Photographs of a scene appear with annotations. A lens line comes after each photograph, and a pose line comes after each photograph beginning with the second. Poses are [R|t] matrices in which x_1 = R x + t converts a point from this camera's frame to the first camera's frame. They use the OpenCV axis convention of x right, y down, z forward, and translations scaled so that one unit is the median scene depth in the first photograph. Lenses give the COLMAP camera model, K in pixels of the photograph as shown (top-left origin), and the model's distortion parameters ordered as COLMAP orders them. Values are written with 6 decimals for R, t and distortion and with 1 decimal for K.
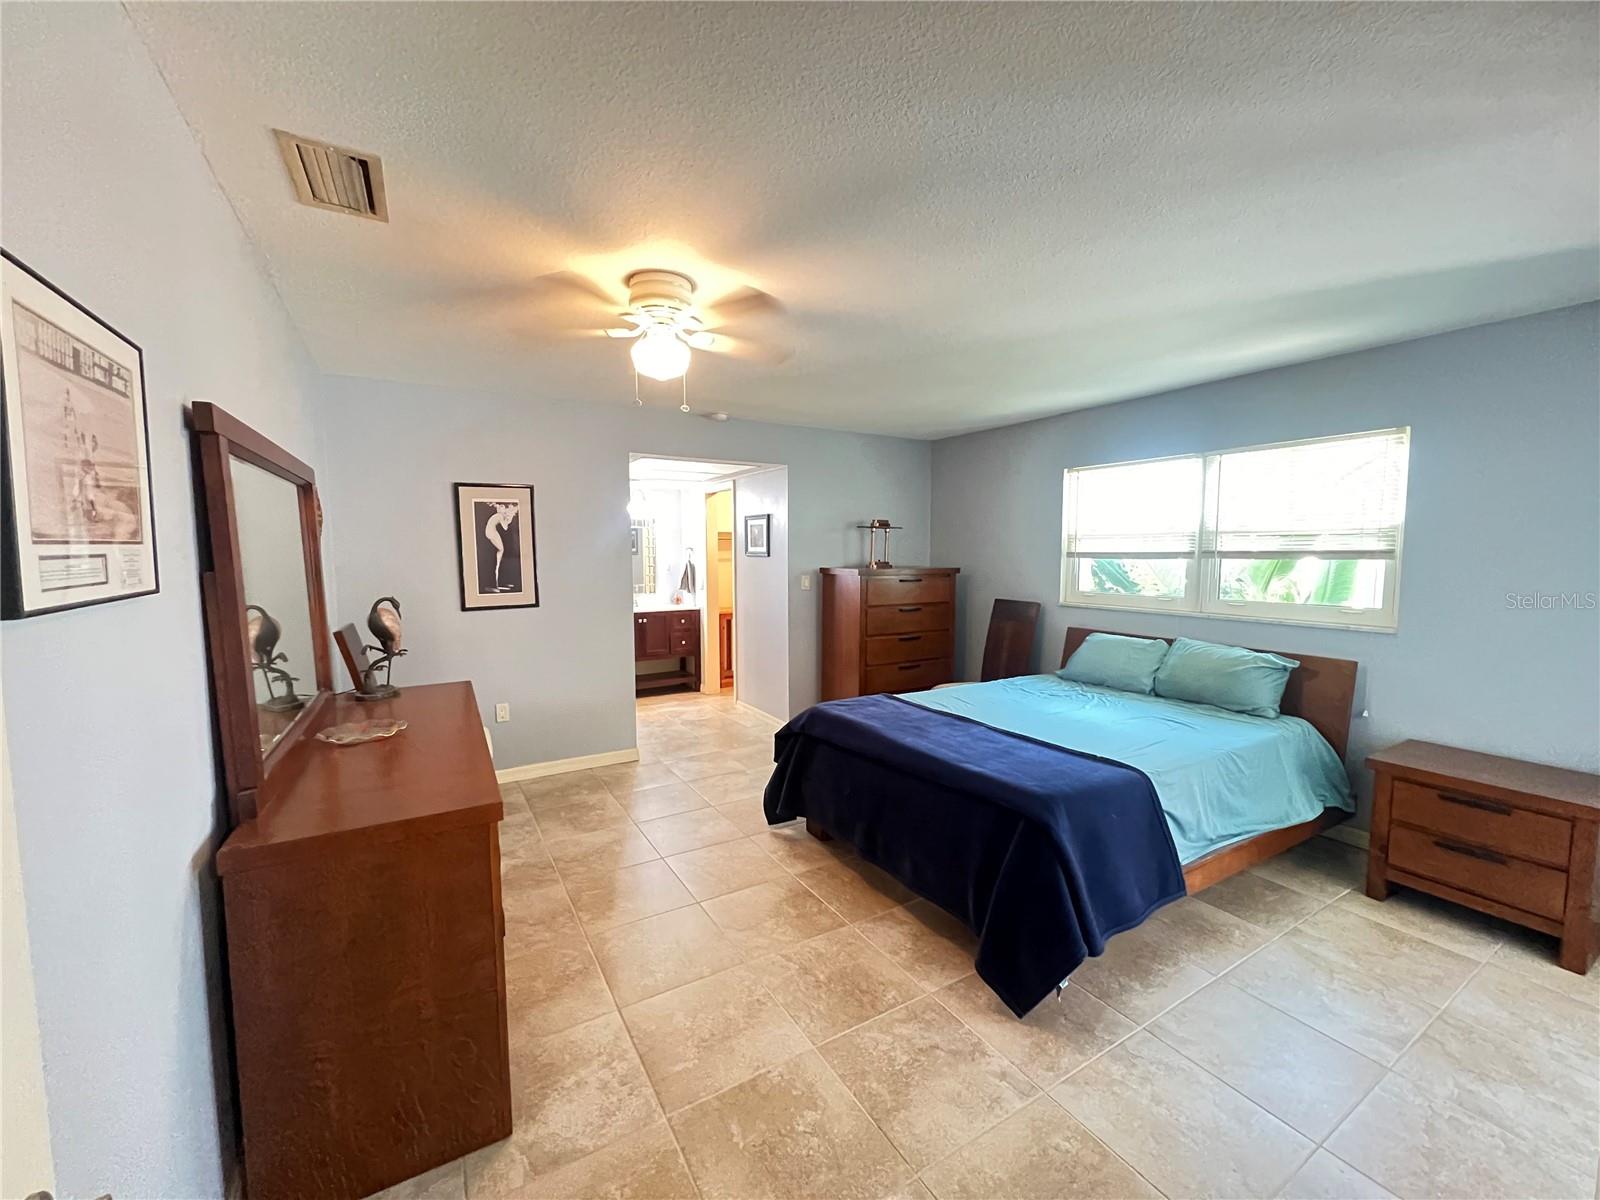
lens RADIAL K [[639.3, 0, 804.2], [0, 639.3, 604.3], [0, 0, 1]] dist [0.000492, 0.000260]
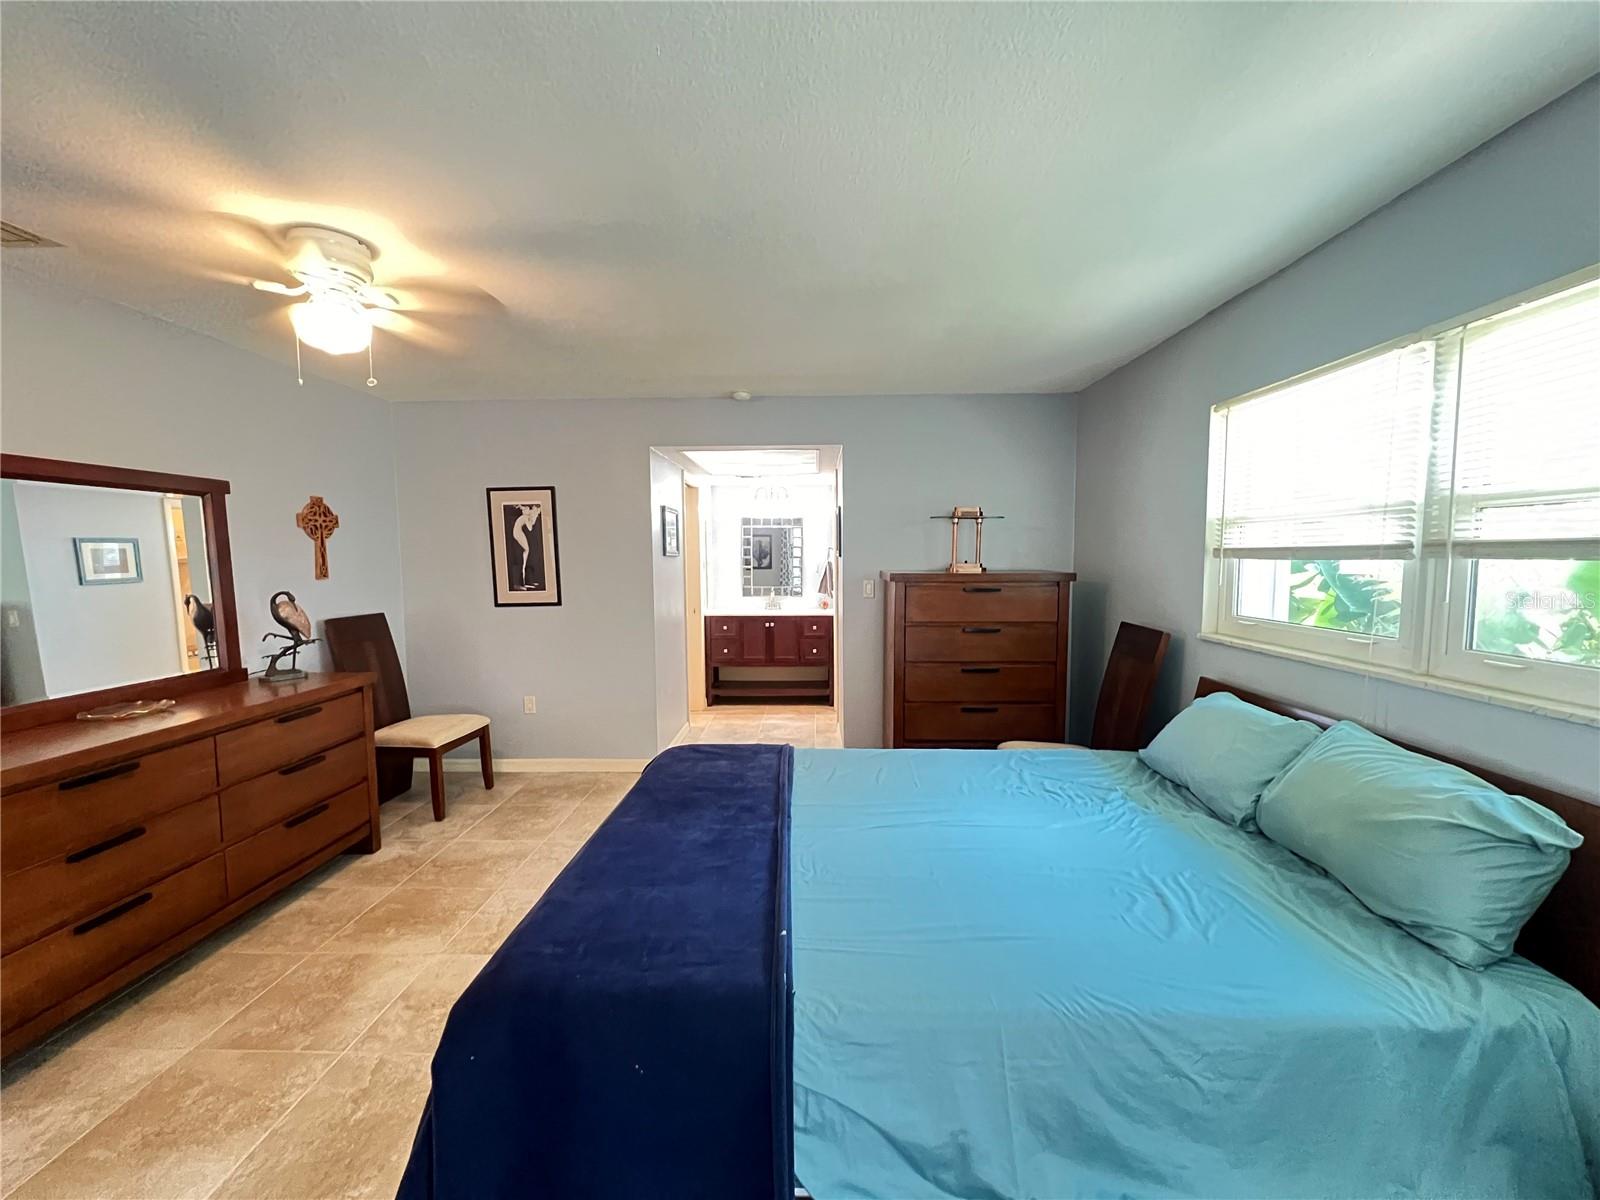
lens RADIAL K [[639.3, 0, 806.8], [0, 639.3, 603.9], [0, 0, 1]] dist [0.000492, 0.000260]
pose [[0.843532, 0.038862, -0.535672, 0.481477], [-0.041112, 0.999125, 0.007745, -0.023654], [0.535504, 0.015489, 0.844391, 0.363310]]
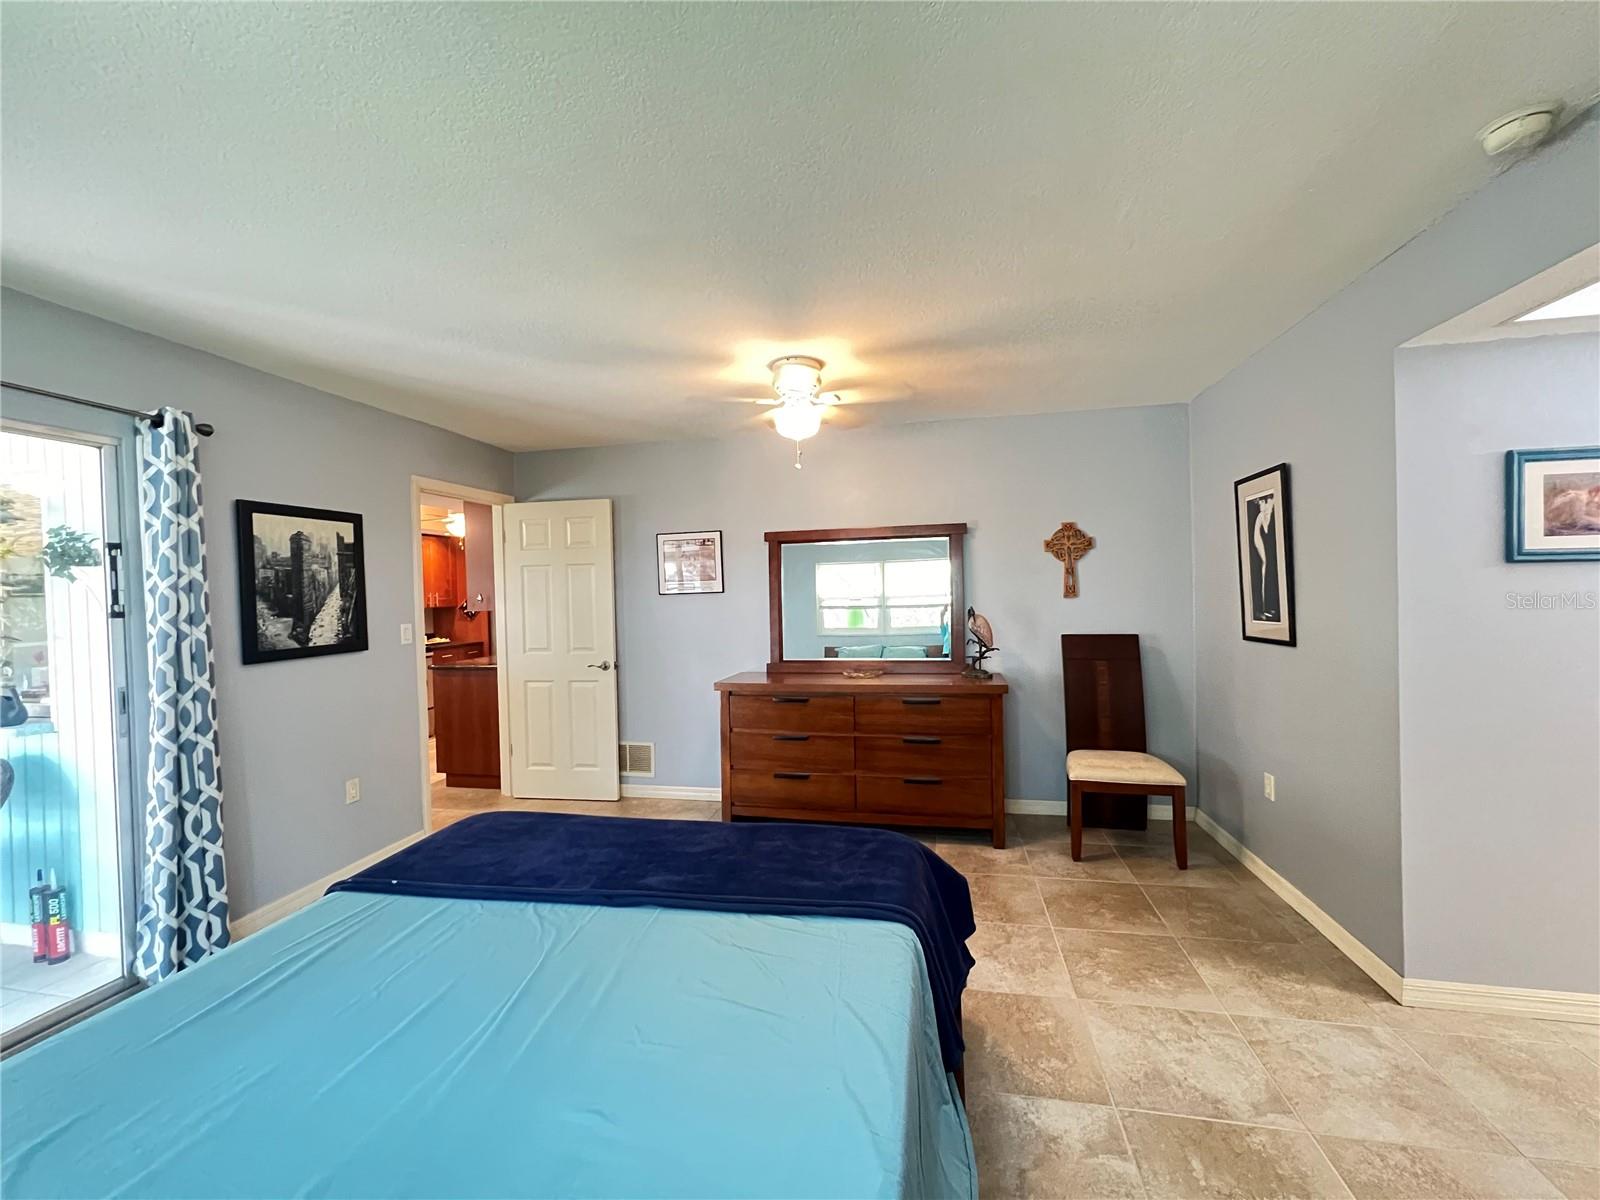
lens RADIAL K [[639.3, 0, 792.5], [0, 639.3, 594.6], [0, 0, 1]] dist [0.000492, 0.000260]
pose [[-0.681447, 0.021574, -0.731549, 0.428583], [-0.037439, 0.997229, 0.064284, -0.074715], [0.730909, 0.071194, -0.678751, 1.110058]]
